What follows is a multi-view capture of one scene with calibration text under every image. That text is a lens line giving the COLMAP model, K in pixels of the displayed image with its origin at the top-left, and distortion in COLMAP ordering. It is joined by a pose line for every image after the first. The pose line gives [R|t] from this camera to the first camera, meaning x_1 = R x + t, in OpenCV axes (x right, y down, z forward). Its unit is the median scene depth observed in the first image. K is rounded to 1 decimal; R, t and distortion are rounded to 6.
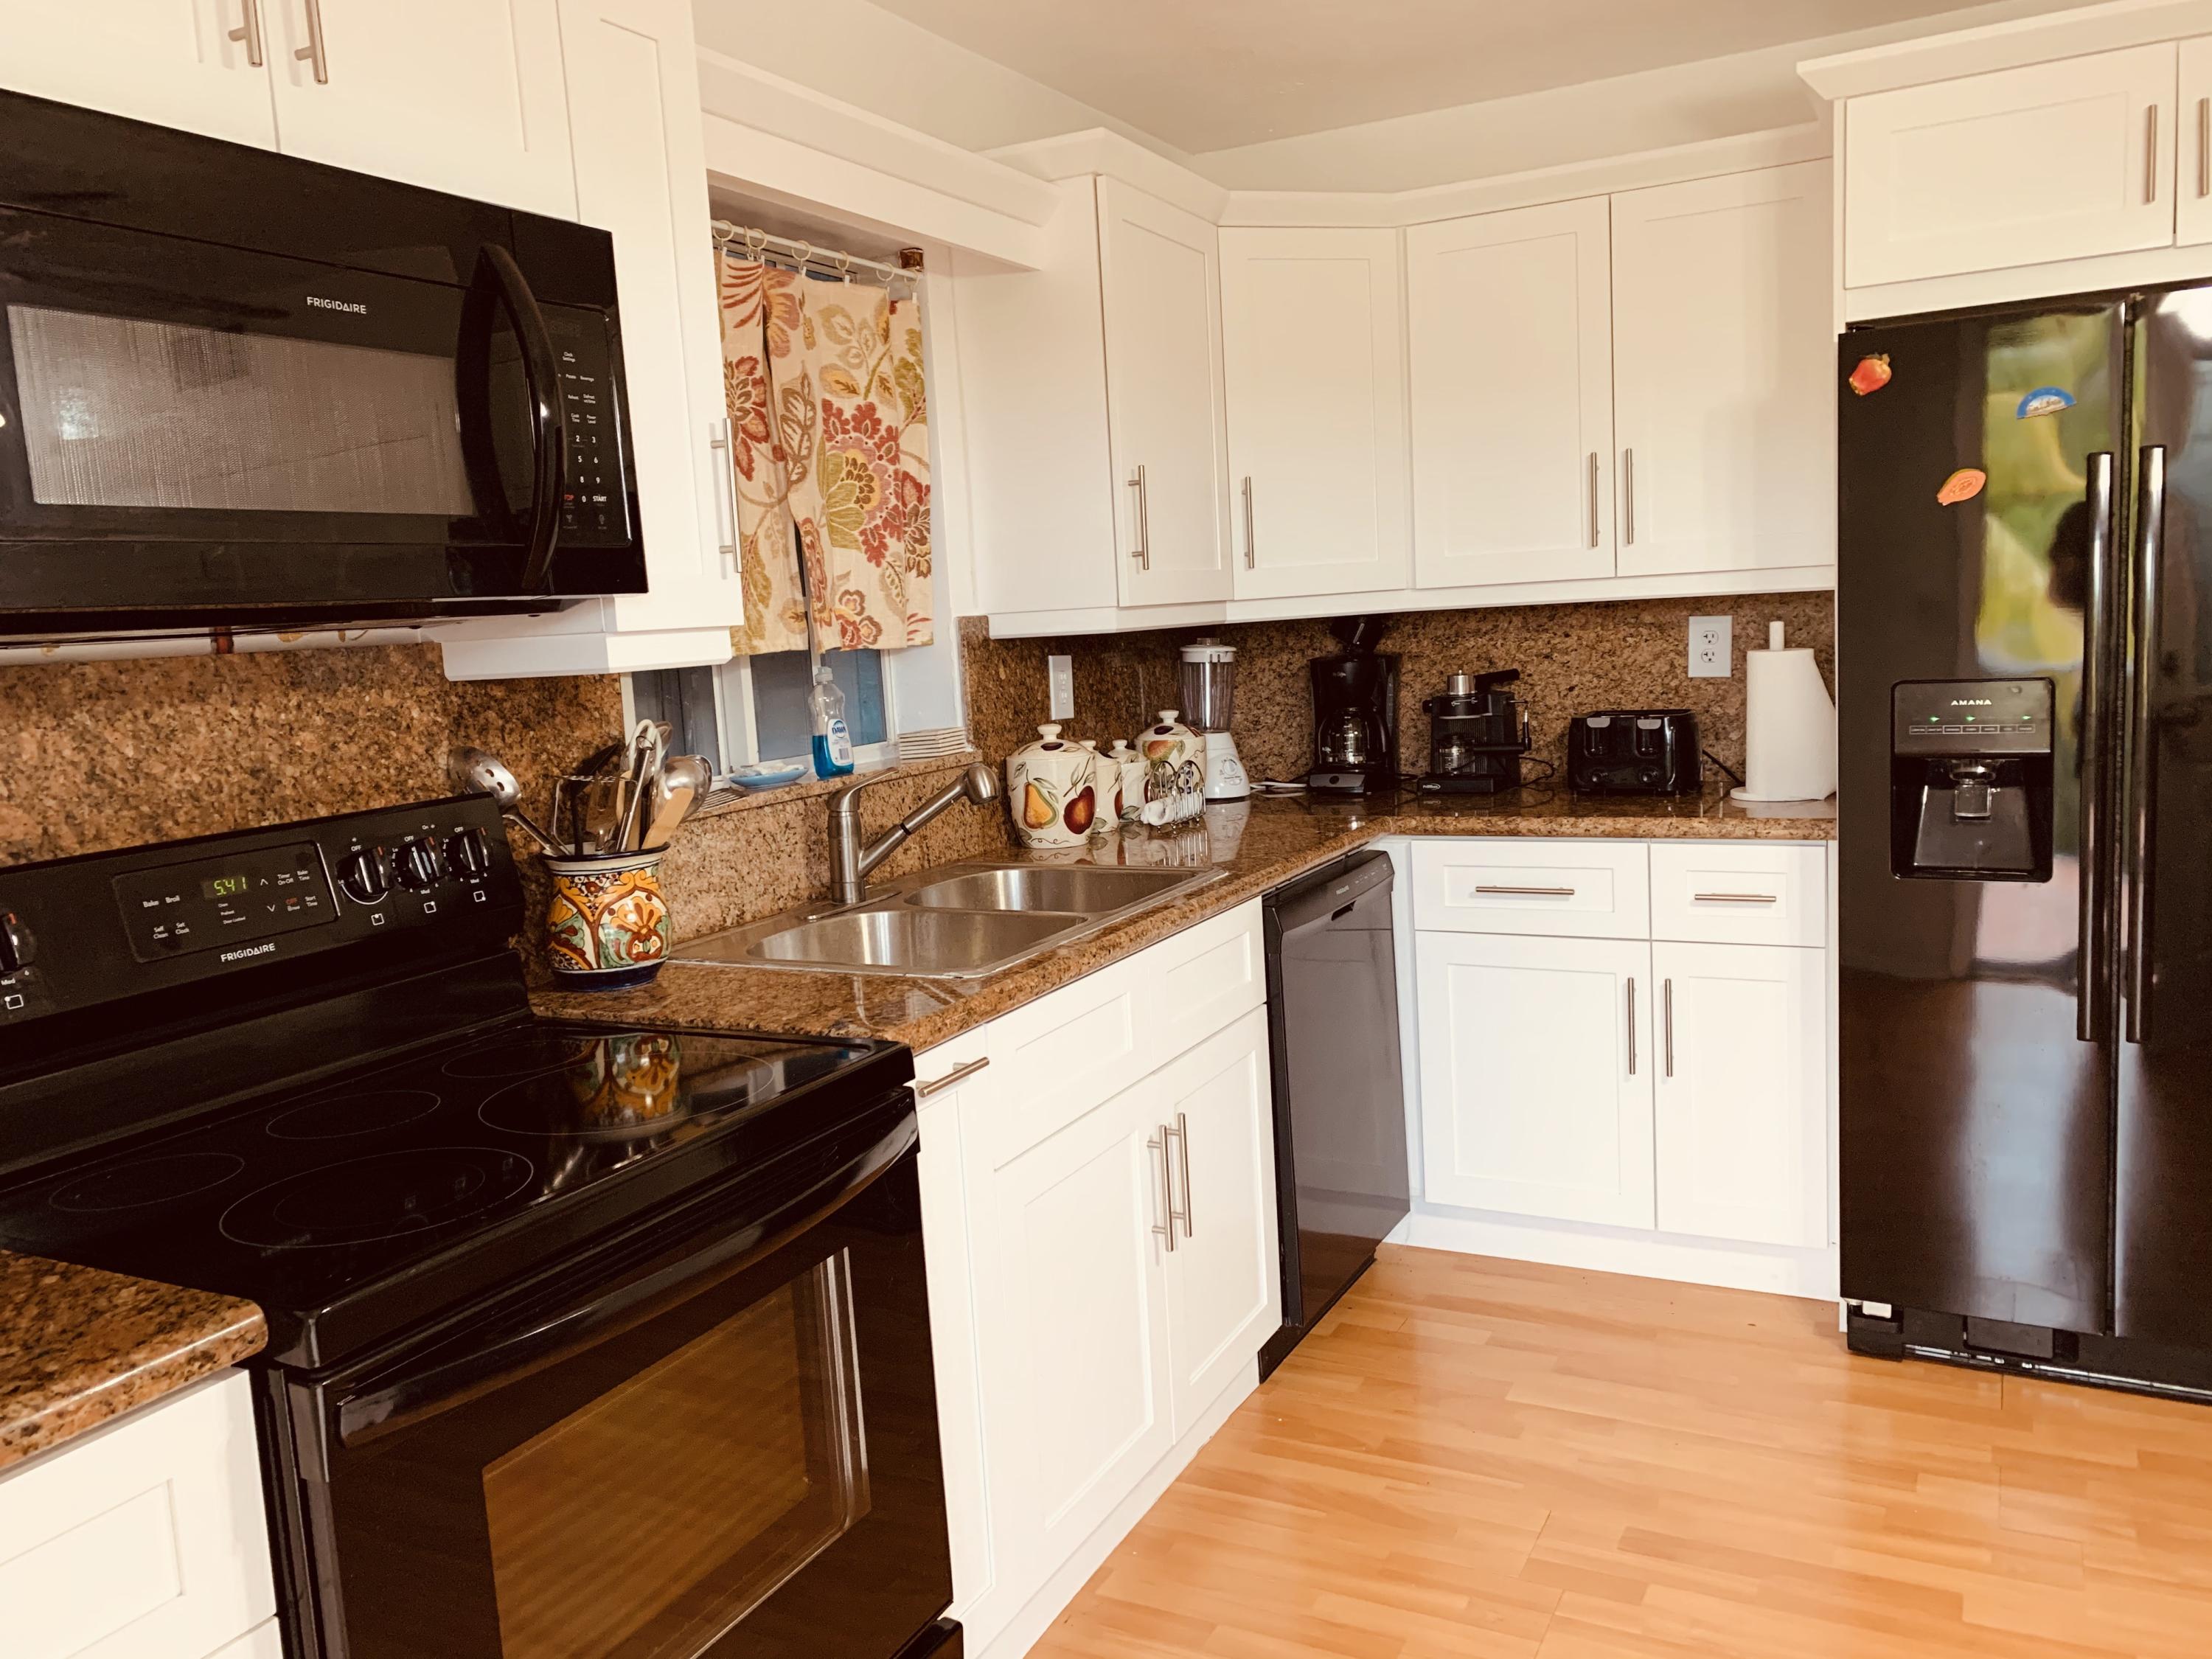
lens RADIAL K [[1692.2, 0, 1101.6], [0, 1692.2, 819.7], [0, 0, 1]] dist [0.127443, -0.236059]
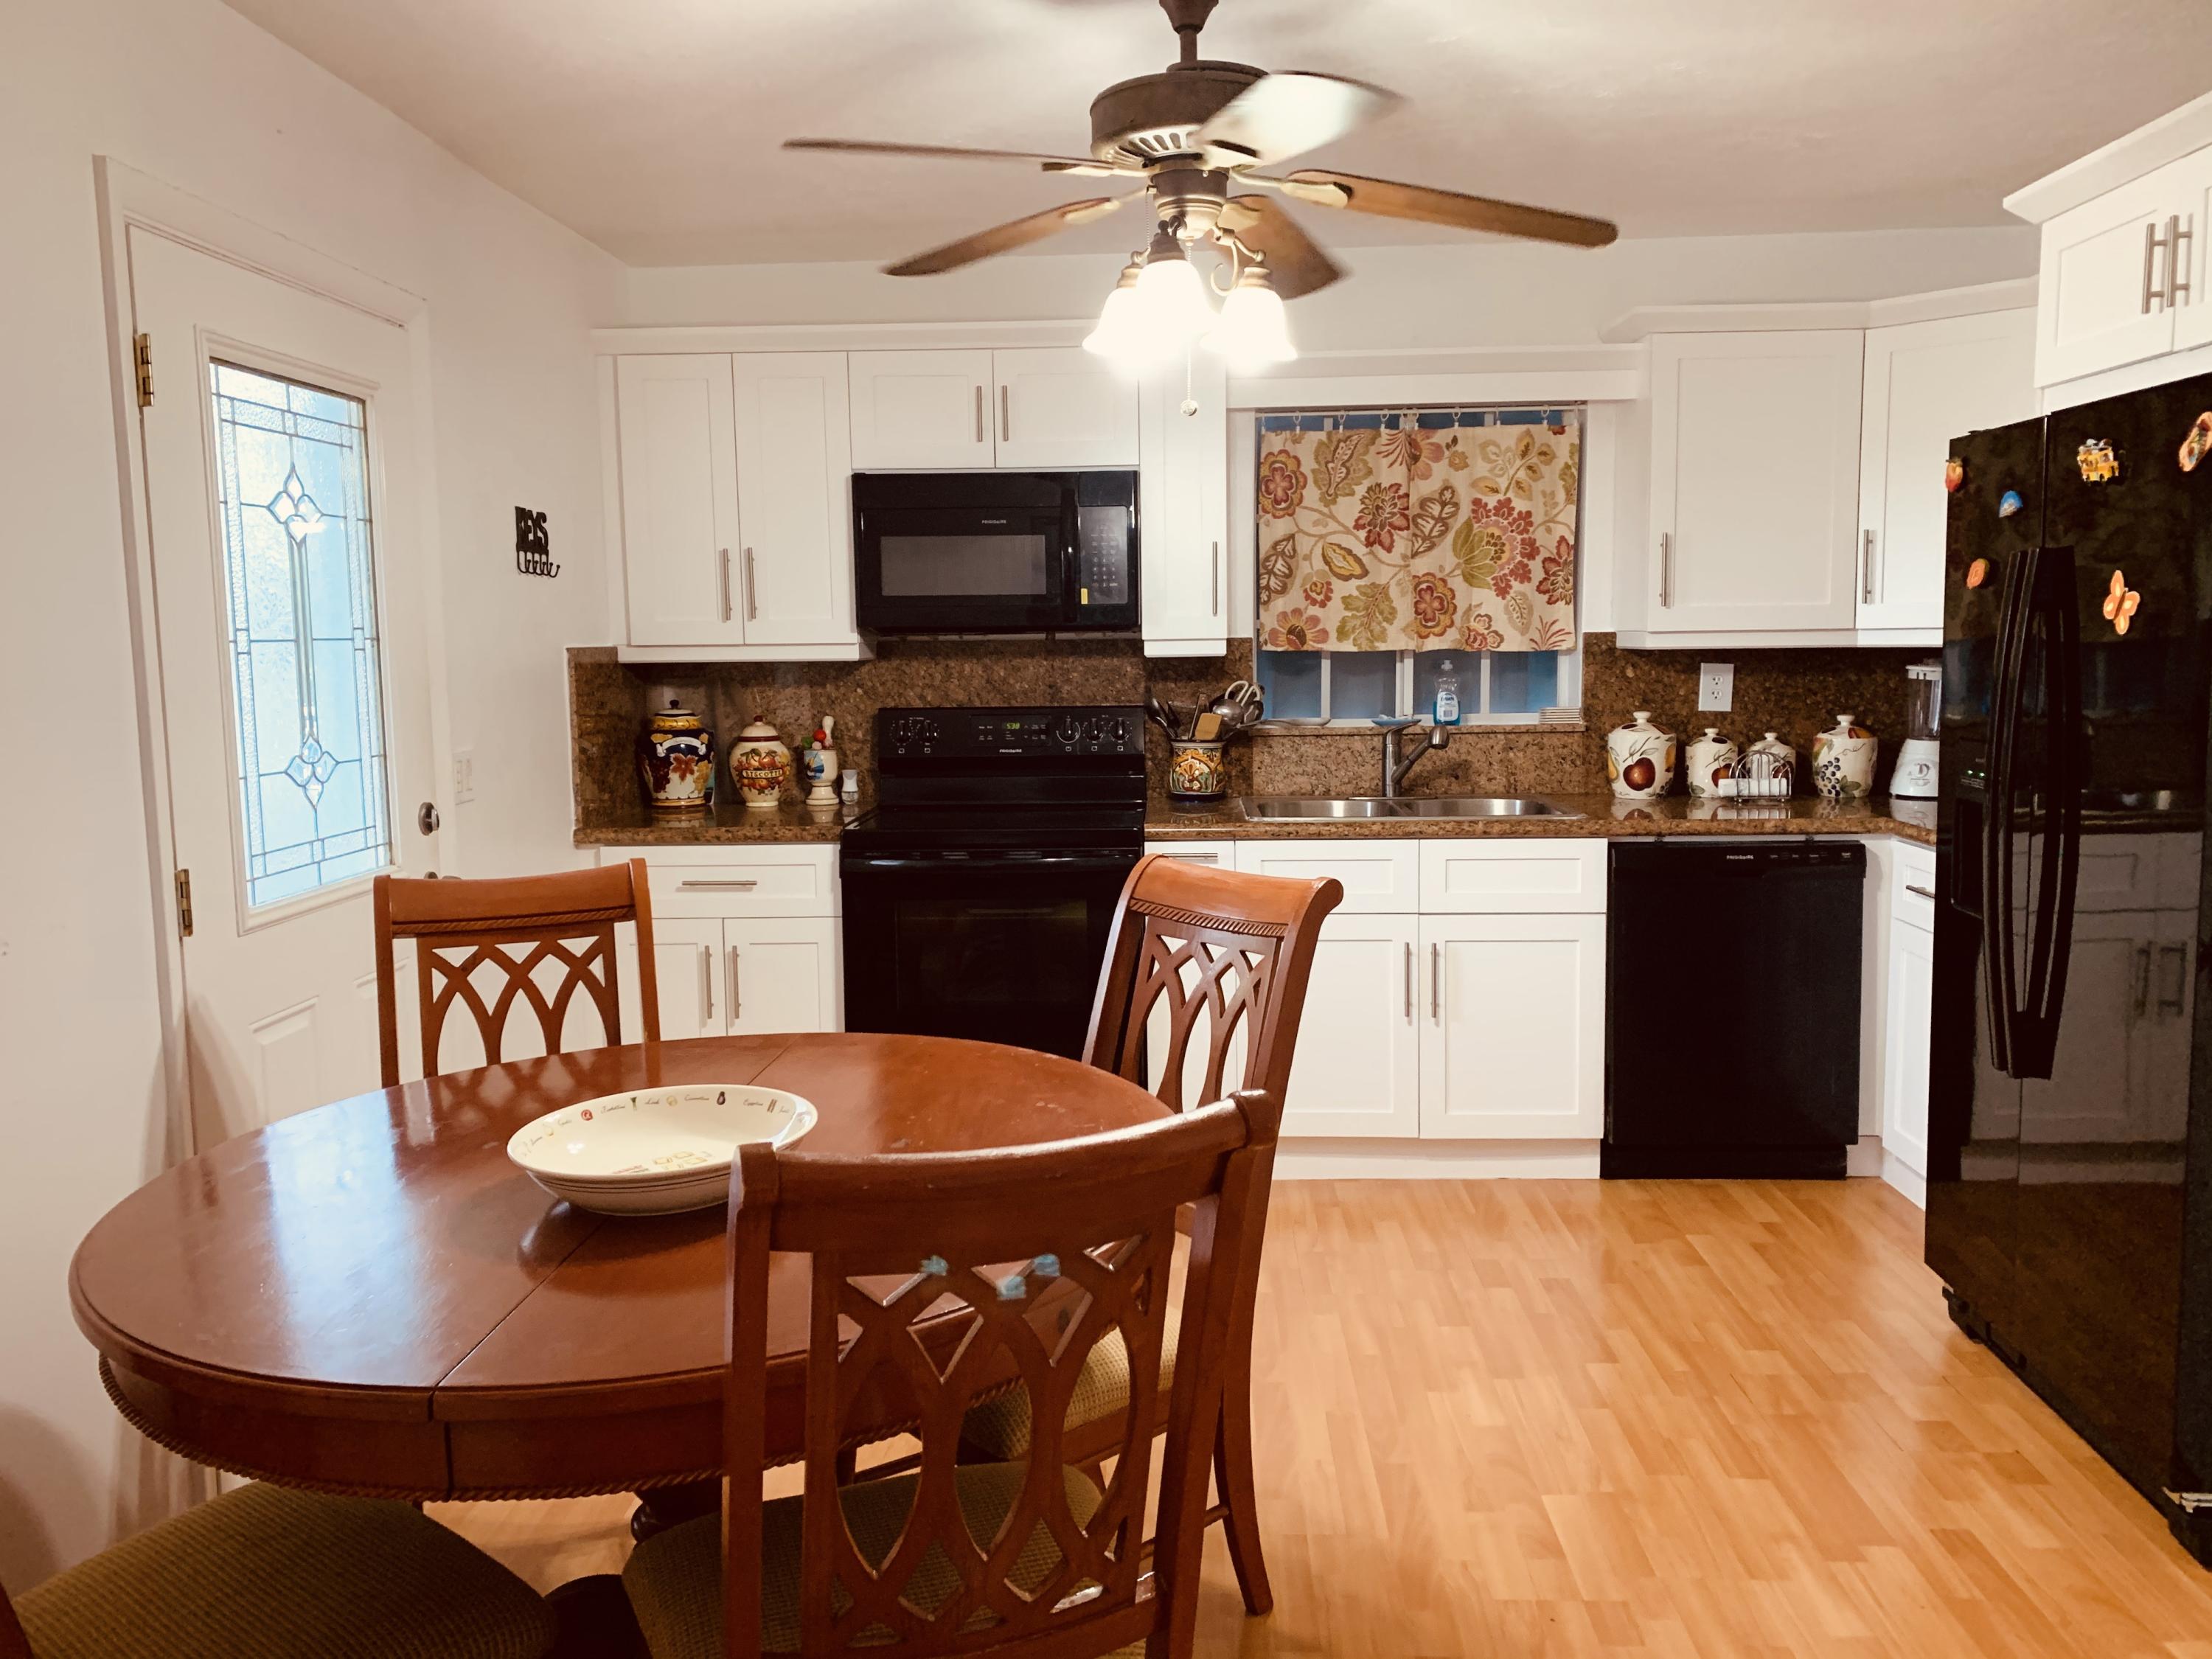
lens RADIAL K [[1692.2, 0, 1101.6], [0, 1692.2, 819.7], [0, 0, 1]] dist [0.127443, -0.236059]
pose [[0.428055, 0.151501, -0.890964, 1.235397], [-0.122665, 0.986466, 0.108807, -0.078191], [0.895390, 0.062714, 0.440845, -0.028001]]
